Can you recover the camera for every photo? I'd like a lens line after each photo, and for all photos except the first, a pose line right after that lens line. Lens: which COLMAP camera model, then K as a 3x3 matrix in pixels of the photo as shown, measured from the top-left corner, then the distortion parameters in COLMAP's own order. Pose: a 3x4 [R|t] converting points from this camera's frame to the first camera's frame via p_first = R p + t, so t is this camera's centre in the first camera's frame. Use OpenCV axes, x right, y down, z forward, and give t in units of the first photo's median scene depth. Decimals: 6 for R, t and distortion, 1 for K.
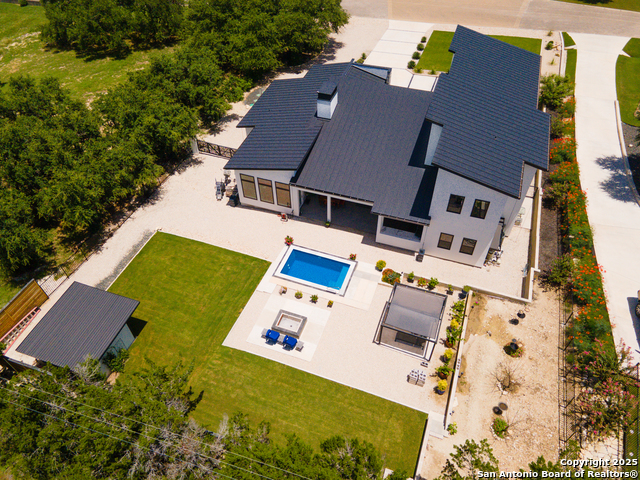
lens RADIAL K [[470.7, 0, 320.0], [0, 470.7, 240.0], [0, 0, 1]] dist [0.033635, 0.004709]
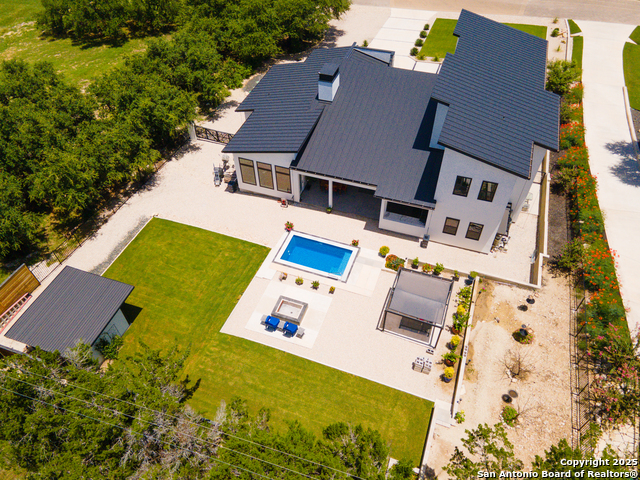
lens RADIAL K [[470.7, 0, 320.0], [0, 470.7, 240.0], [0, 0, 1]] dist [0.033635, 0.004709]
pose [[0.999998, 0.001261, 0.001243, -0.003942], [-0.001263, 0.999998, 0.001369, 0.029472], [-0.001241, -0.001370, 0.999998, 0.032317]]
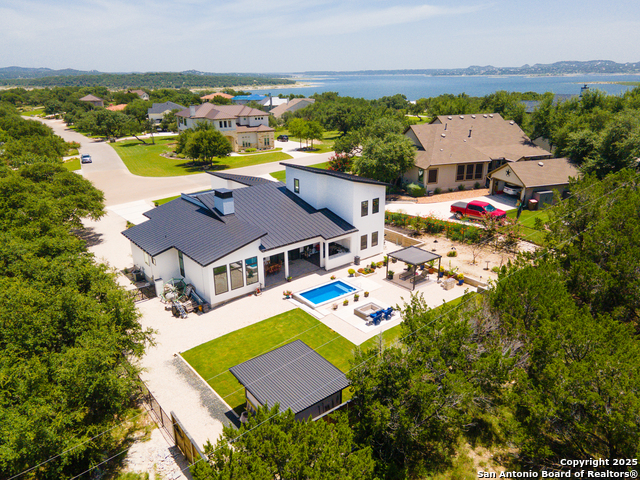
lens RADIAL K [[470.7, 0, 320.0], [0, 470.7, 240.0], [0, 0, 1]] dist [0.033635, 0.004709]
pose [[0.532680, -0.281798, 0.798024, -0.939555], [0.622660, 0.769123, -0.144032, 0.119518], [-0.573191, 0.573620, 0.585160, 0.229645]]
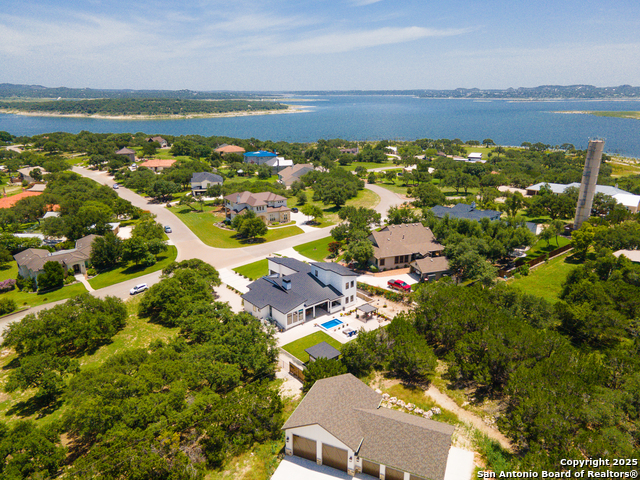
lens RADIAL K [[470.7, 0, 320.0], [0, 470.7, 240.0], [0, 0, 1]] dist [0.033635, 0.004709]
pose [[0.516557, -0.252486, 0.818181, -2.338499], [0.623427, 0.765907, -0.157245, 0.077705], [-0.586948, 0.591302, 0.553041, -0.908900]]
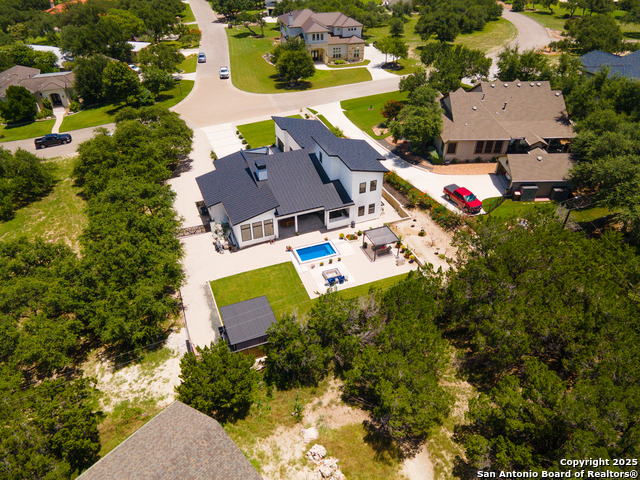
lens RADIAL K [[470.7, 0, 320.0], [0, 470.7, 240.0], [0, 0, 1]] dist [0.033635, 0.004709]
pose [[0.751860, -0.384738, 0.535428, -0.908044], [0.478465, 0.877121, -0.041605, 0.103040], [-0.453628, 0.287465, 0.843556, -0.482859]]
